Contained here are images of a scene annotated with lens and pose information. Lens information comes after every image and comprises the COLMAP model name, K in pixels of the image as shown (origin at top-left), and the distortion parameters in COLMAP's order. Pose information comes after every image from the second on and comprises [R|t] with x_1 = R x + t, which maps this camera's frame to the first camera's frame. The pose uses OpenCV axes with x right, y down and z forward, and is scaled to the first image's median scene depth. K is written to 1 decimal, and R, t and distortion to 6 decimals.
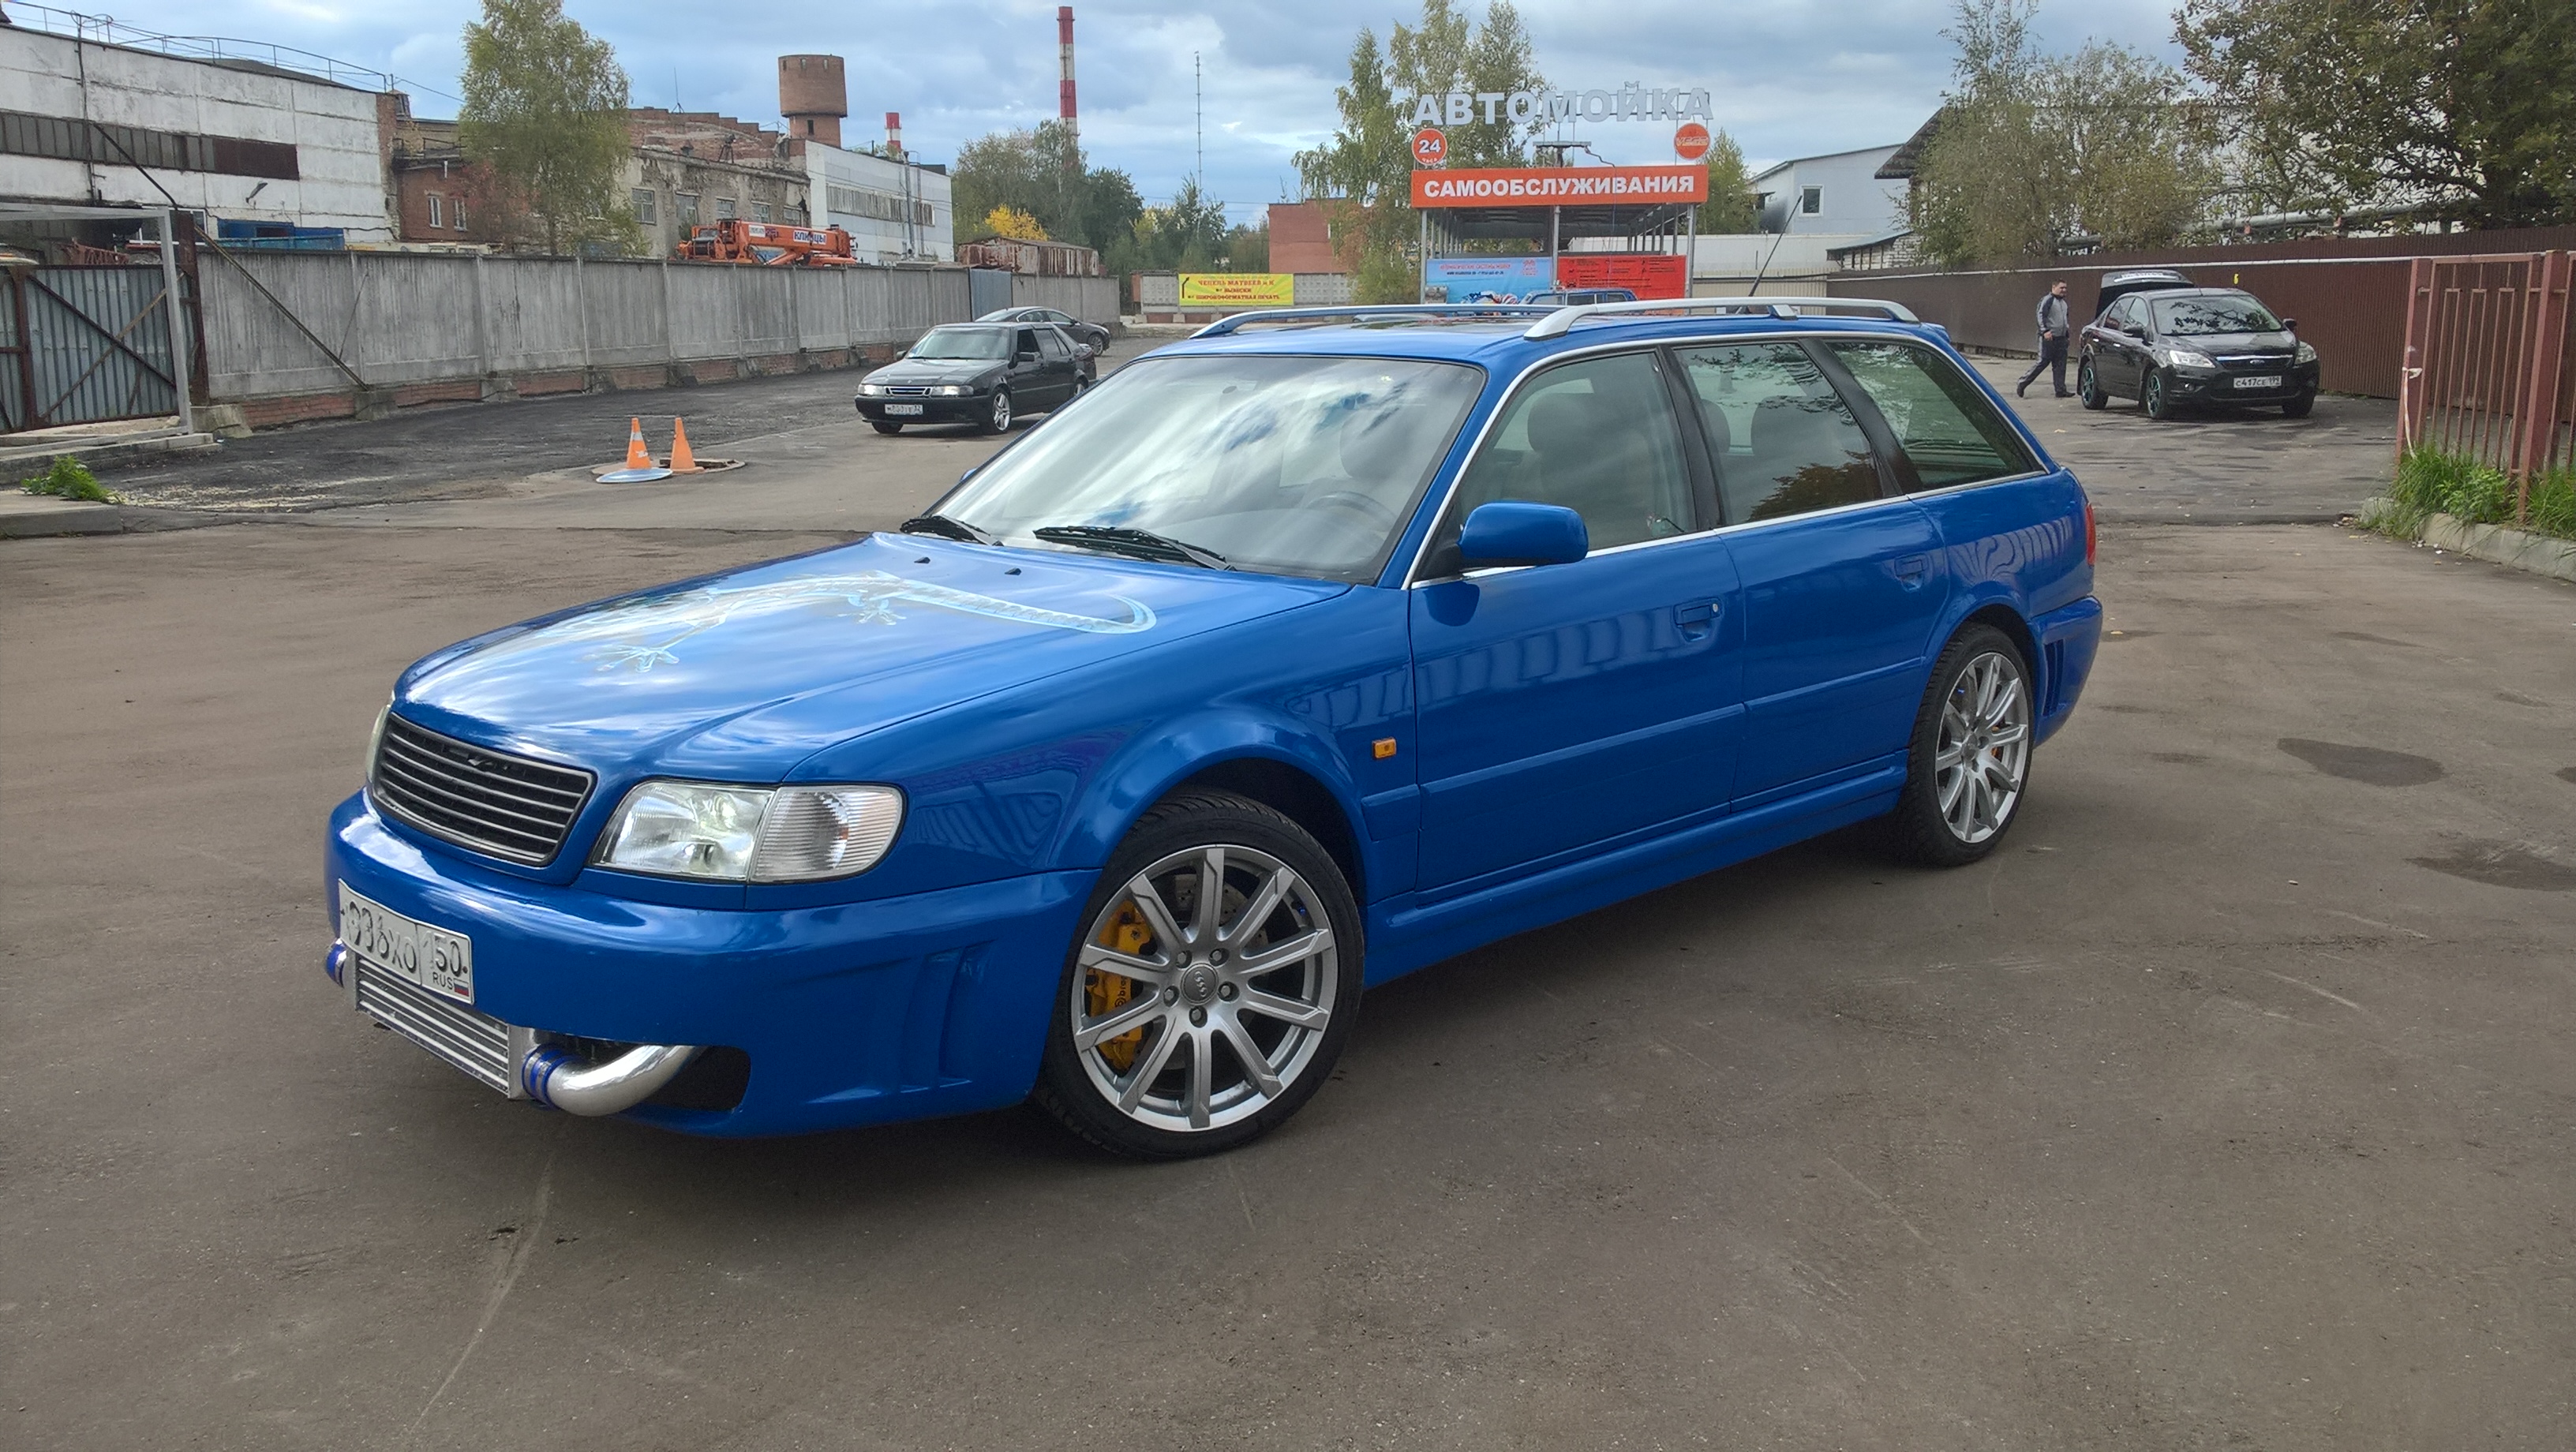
lens RADIAL K [[1925.5, 0, 1320.8], [0, 1925.5, 725.9], [0, 0, 1]] dist [0.086916, -0.216146]
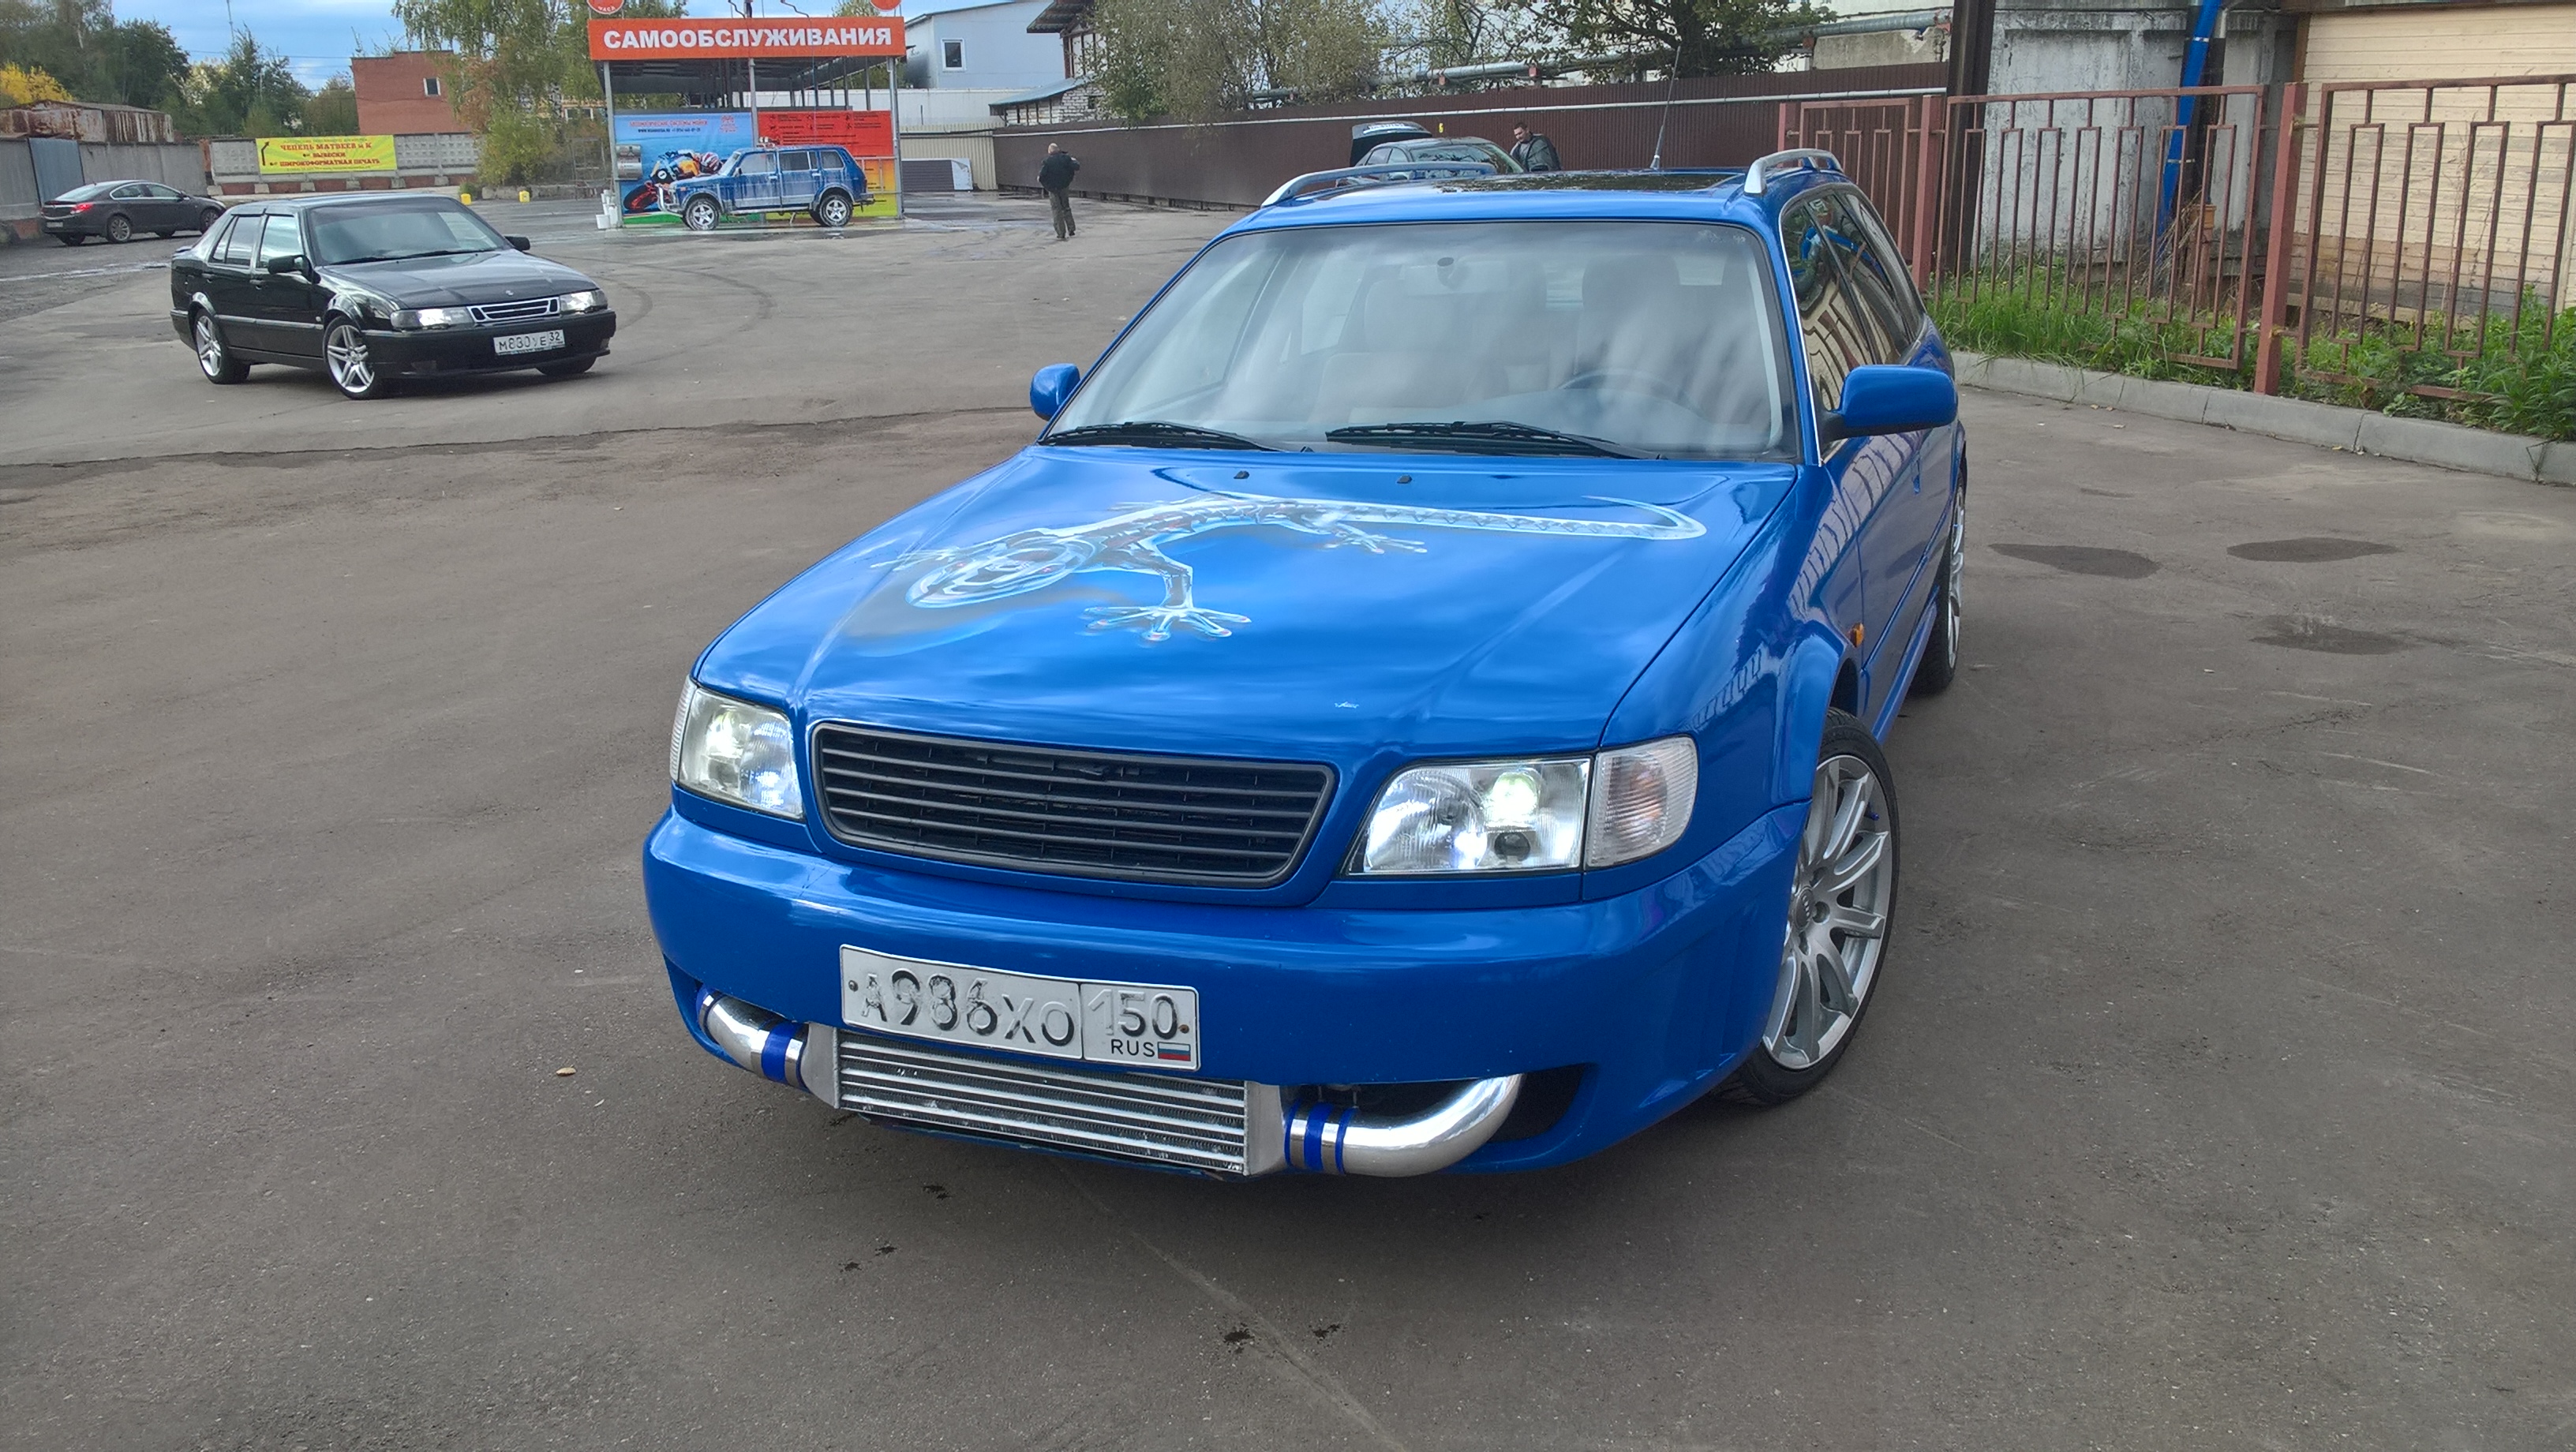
lens RADIAL K [[1946.3, 0, 1288.0], [0, 1946.3, 726.0], [0, 0, 1]] dist [-0.005185, -0.035611]
pose [[0.925924, -0.119849, 0.358192, -0.607463], [0.095039, 0.991738, 0.086154, -0.054690], [-0.365559, -0.045730, 0.929664, 0.233046]]
